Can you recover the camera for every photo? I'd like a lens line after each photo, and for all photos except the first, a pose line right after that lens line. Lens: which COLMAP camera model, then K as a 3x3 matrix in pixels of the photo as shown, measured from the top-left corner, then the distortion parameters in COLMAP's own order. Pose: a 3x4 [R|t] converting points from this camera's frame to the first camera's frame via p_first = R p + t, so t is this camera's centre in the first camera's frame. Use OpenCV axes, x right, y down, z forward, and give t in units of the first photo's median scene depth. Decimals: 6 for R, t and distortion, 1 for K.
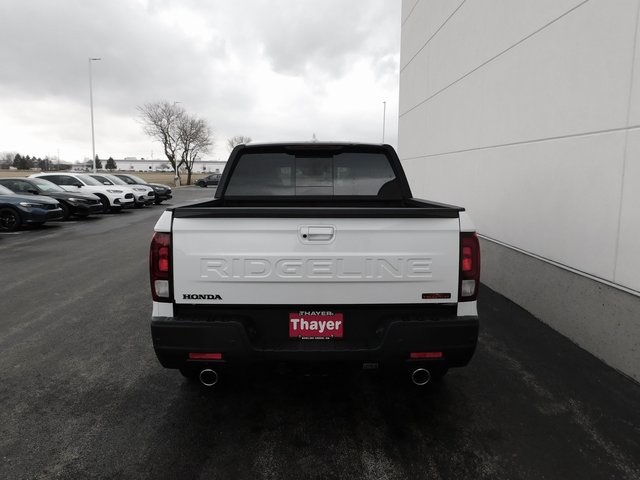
lens RADIAL K [[512.2, 0, 318.4], [0, 512.2, 240.2], [0, 0, 1]] dist [0.086203, -0.017224]
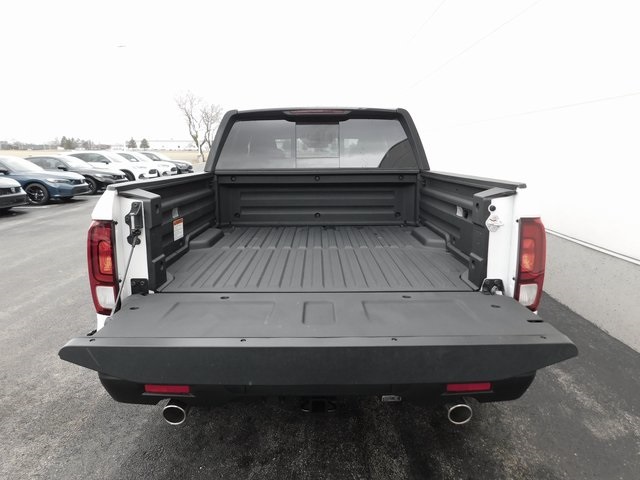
lens RADIAL K [[435.8, 0, 323.4], [0, 435.8, 244.0], [0, 0, 1]] dist [0.009283, 0.018927]
pose [[0.999977, -0.004601, -0.005070, 0.004981], [0.004992, 0.996778, 0.080052, -0.018338], [0.004686, -0.080075, 0.996778, 0.250618]]
